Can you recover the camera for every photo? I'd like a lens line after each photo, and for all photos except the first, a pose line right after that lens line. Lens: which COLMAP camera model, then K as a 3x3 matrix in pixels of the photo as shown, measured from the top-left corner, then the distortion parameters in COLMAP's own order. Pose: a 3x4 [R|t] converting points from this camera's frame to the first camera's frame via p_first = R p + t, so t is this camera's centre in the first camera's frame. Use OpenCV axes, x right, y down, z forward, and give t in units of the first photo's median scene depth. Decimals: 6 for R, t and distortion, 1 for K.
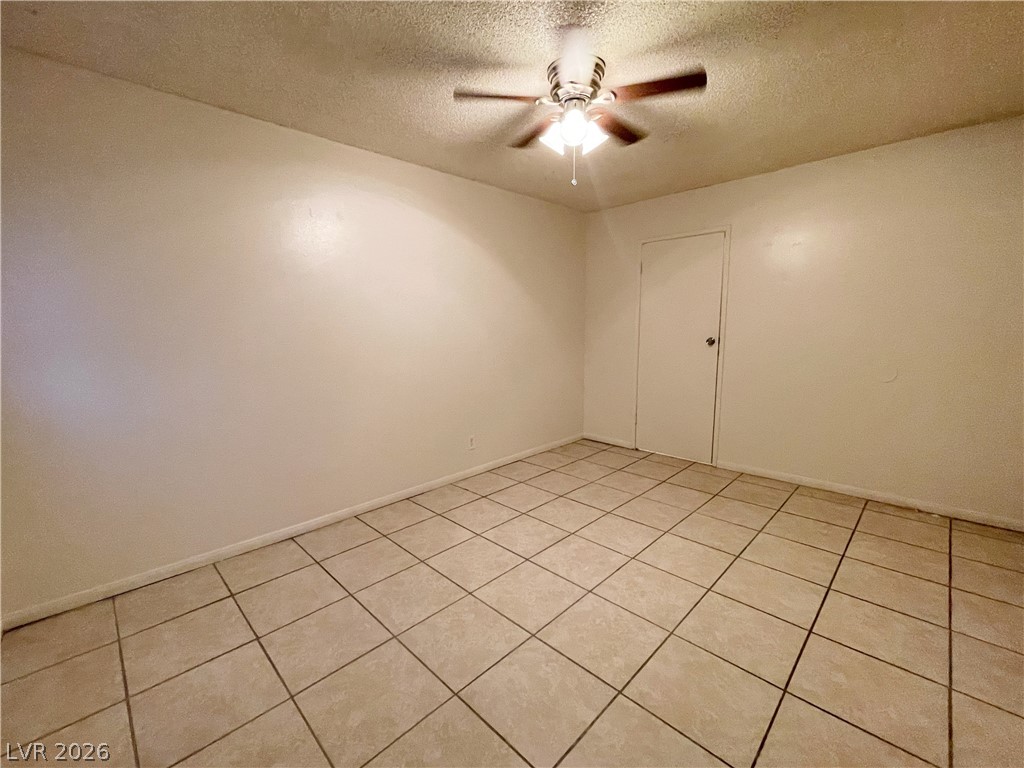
lens RADIAL K [[422.0, 0, 507.6], [0, 422.0, 385.0], [0, 0, 1]] dist [-0.000938, -0.000407]
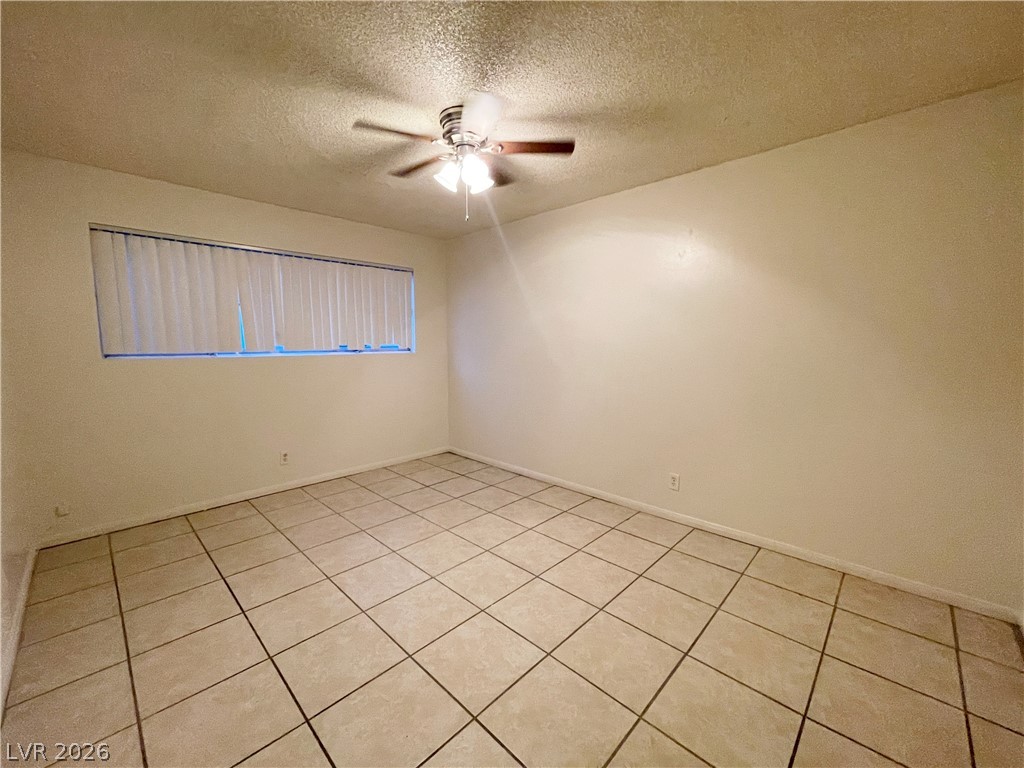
lens RADIAL K [[414.7, 0, 502.9], [0, 414.7, 375.1], [0, 0, 1]] dist [0.000482, 0.000036]
pose [[0.011112, 0.099420, -0.994984, 1.060947], [-0.135706, 0.985989, 0.097005, -0.154015], [0.990687, 0.133948, 0.024448, 0.920281]]
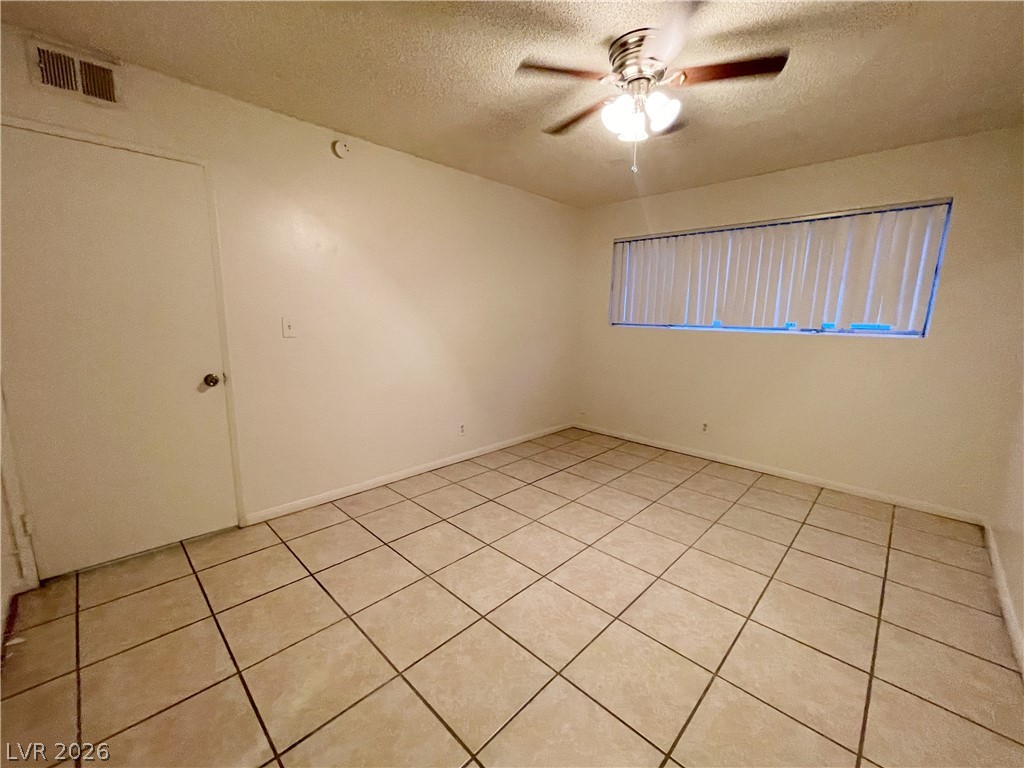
lens RADIAL K [[411.1, 0, 507.3], [0, 411.1, 387.0], [0, 0, 1]] dist [0.000788, 0.000310]
pose [[-0.999789, 0.005718, -0.019717, 0.374299], [-0.000621, 0.951562, 0.307458, -0.238121], [0.020520, 0.307405, -0.951357, 1.648203]]
